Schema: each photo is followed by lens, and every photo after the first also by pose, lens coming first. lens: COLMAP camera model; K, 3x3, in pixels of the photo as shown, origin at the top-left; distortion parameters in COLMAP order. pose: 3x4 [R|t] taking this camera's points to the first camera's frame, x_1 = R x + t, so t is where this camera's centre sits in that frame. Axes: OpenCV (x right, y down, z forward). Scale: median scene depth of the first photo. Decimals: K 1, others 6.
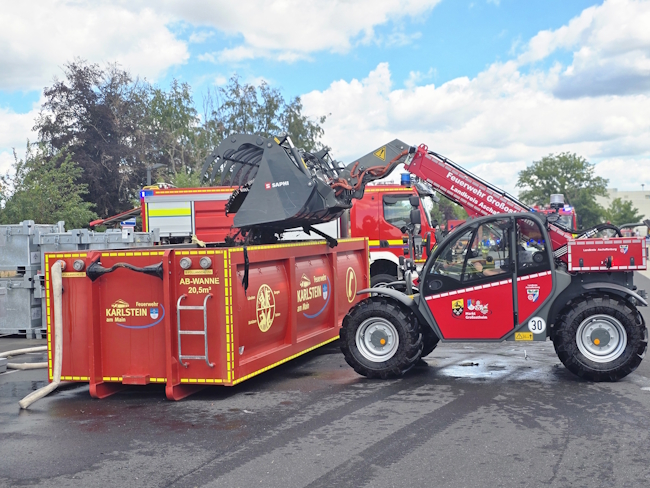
lens RADIAL K [[894.7, 0, 325.0], [0, 894.7, 244.0], [0, 0, 1]] dist [0.028691, -0.002942]
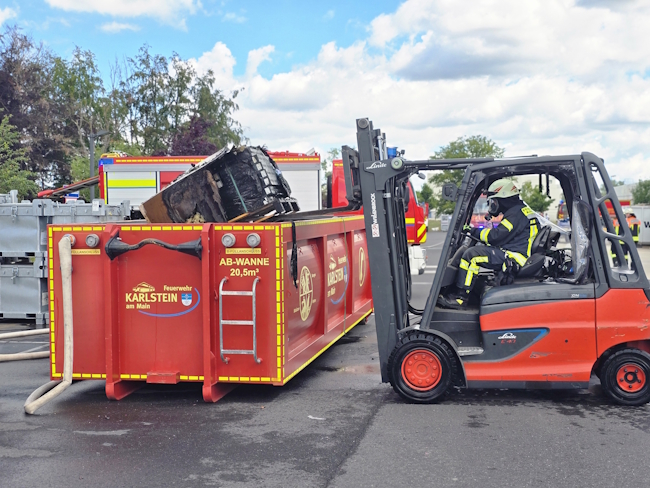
lens RADIAL K [[894.7, 0, 325.0], [0, 894.7, 244.0], [0, 0, 1]] dist [0.028691, -0.002942]
pose [[0.993059, 0.014958, 0.116660, -0.157970], [-0.017657, 0.999599, 0.022132, 0.004558], [-0.116282, -0.024038, 0.992925, 0.148083]]
